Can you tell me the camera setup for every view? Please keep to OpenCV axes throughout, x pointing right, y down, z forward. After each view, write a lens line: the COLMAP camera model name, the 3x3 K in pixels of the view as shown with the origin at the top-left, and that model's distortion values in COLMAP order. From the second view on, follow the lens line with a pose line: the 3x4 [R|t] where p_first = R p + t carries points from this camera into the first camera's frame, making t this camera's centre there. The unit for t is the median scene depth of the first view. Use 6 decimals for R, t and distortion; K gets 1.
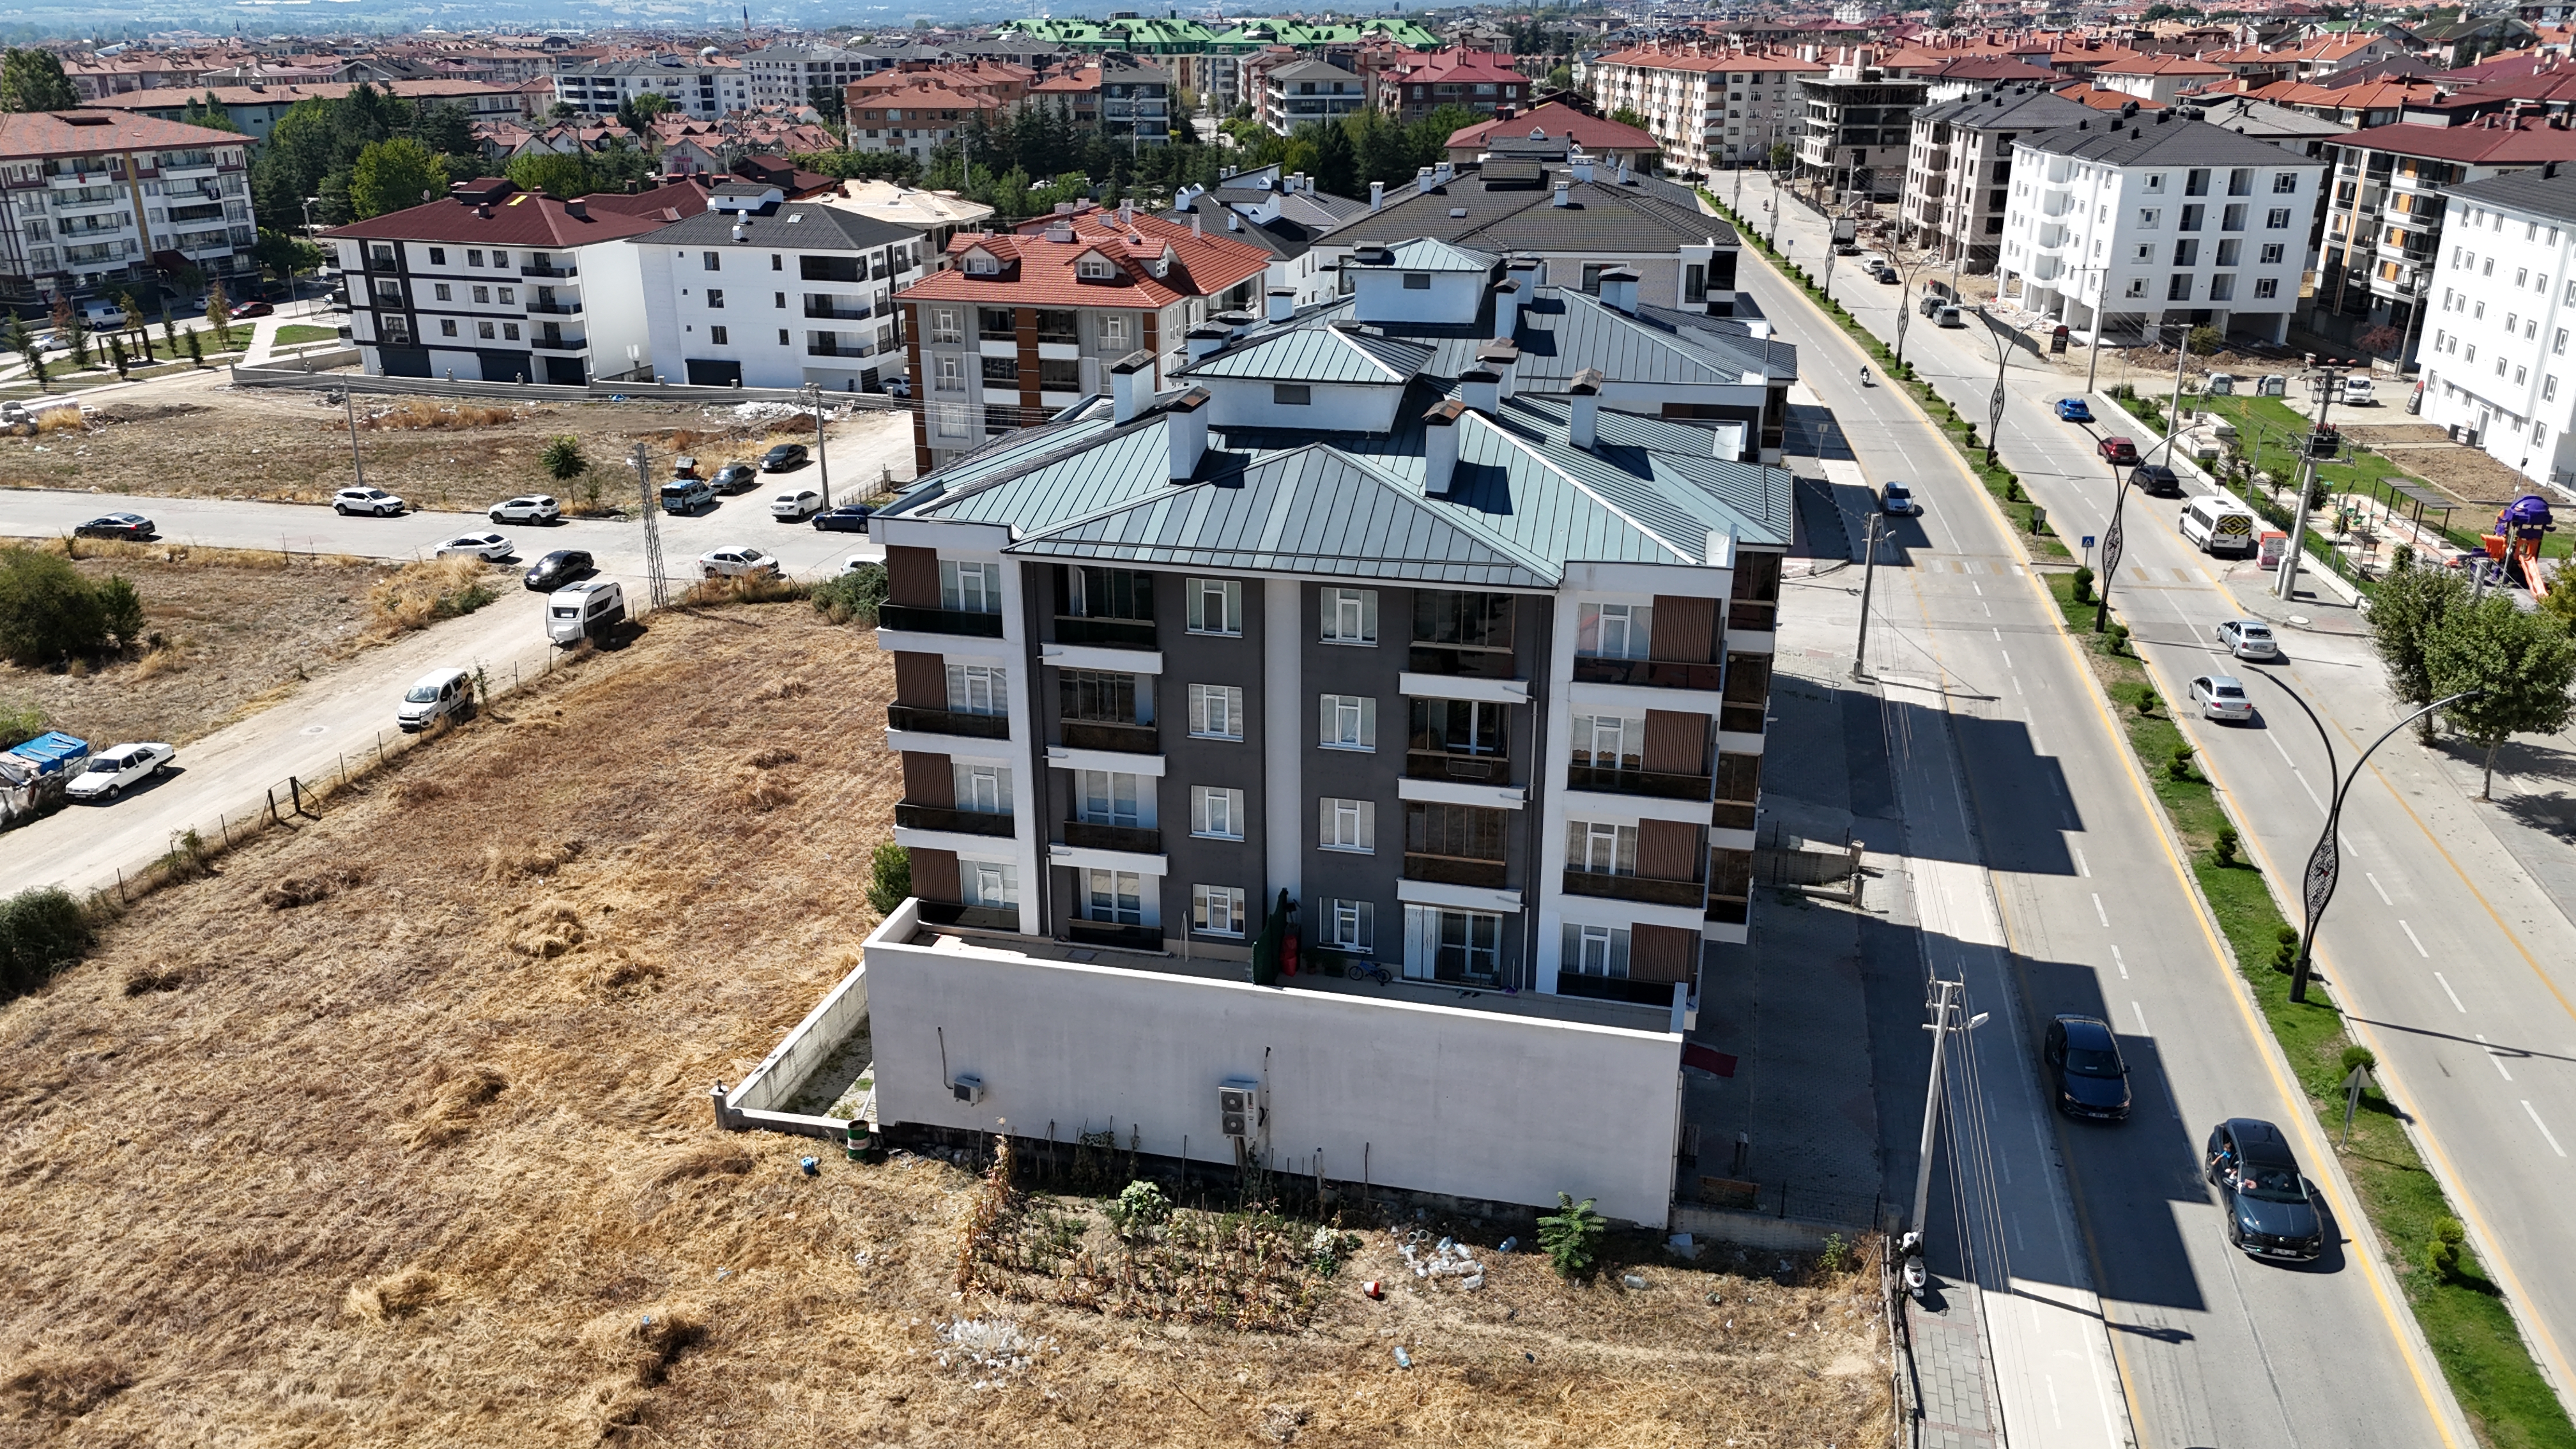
lens RADIAL K [[1903.6, 0, 1291.6], [0, 1903.6, 707.4], [0, 0, 1]] dist [0.068646, -0.062561]
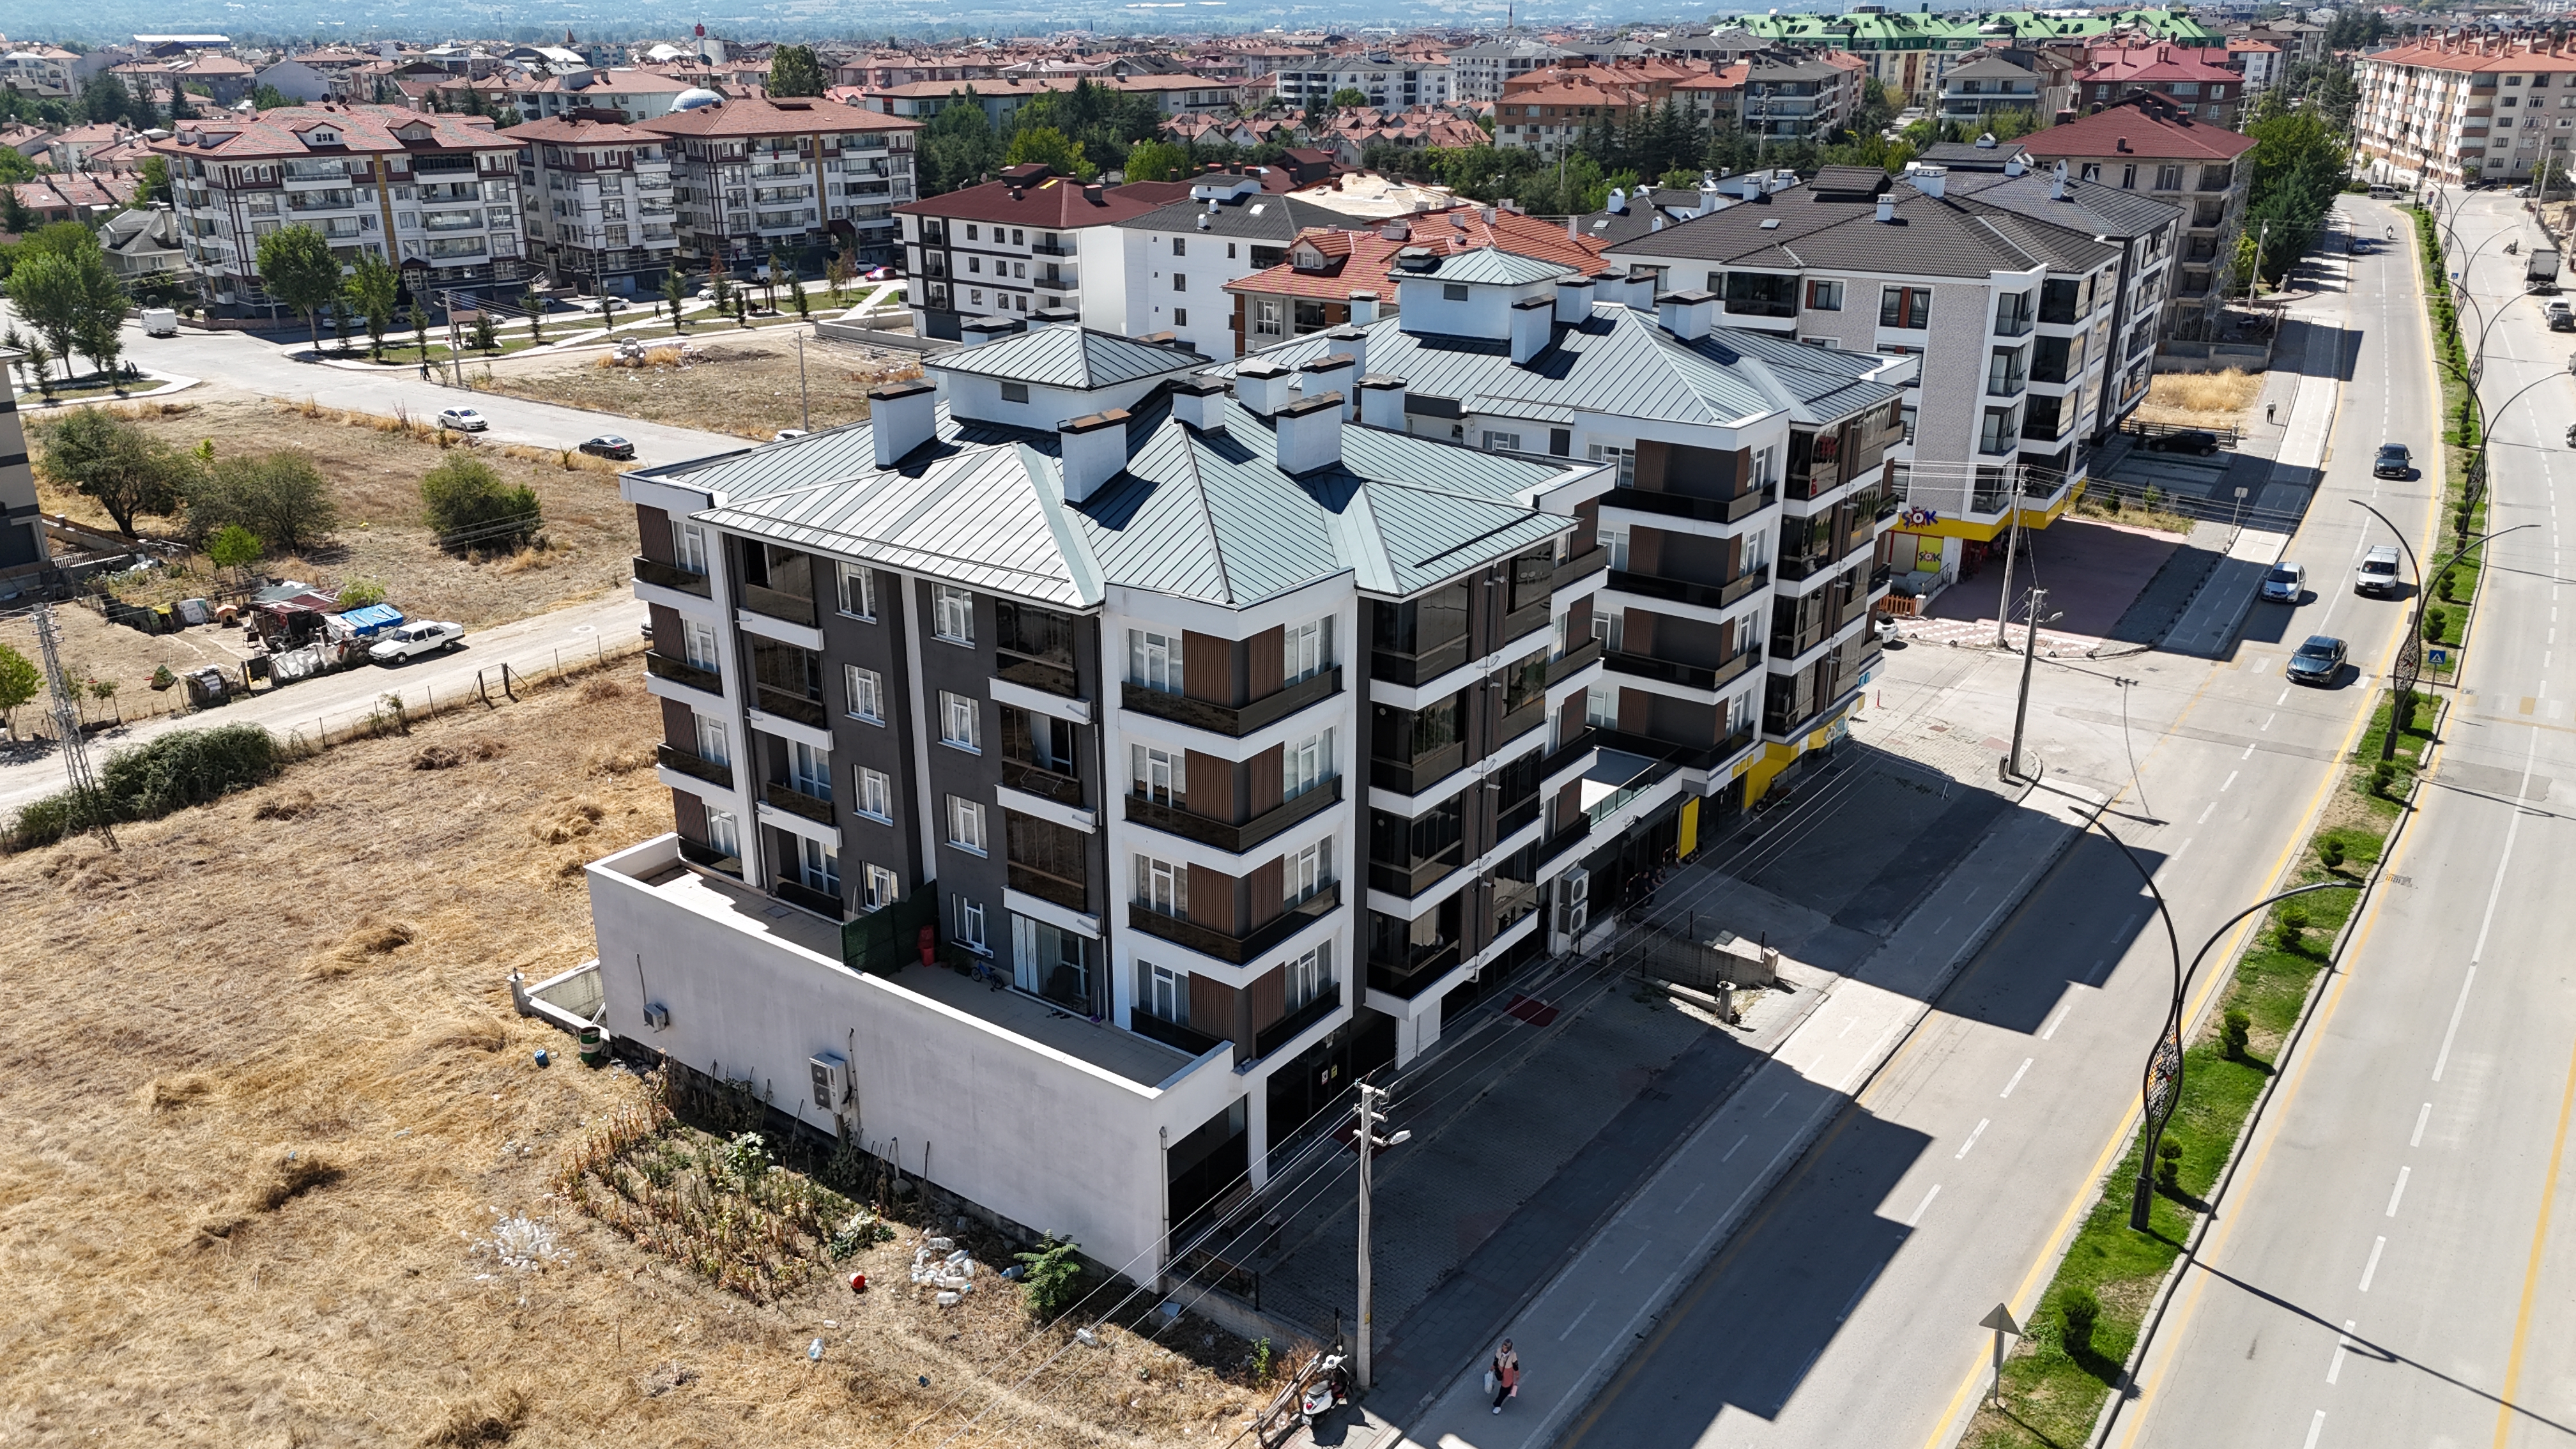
lens RADIAL K [[1903.6, 0, 1293.4], [0, 1903.6, 706.6], [0, 0, 1]] dist [0.068646, -0.062561]
pose [[0.923184, 0.131088, -0.361313, 0.287637], [-0.130552, 0.991100, 0.026010, -0.025399], [0.361507, 0.023159, 0.932082, 0.067728]]
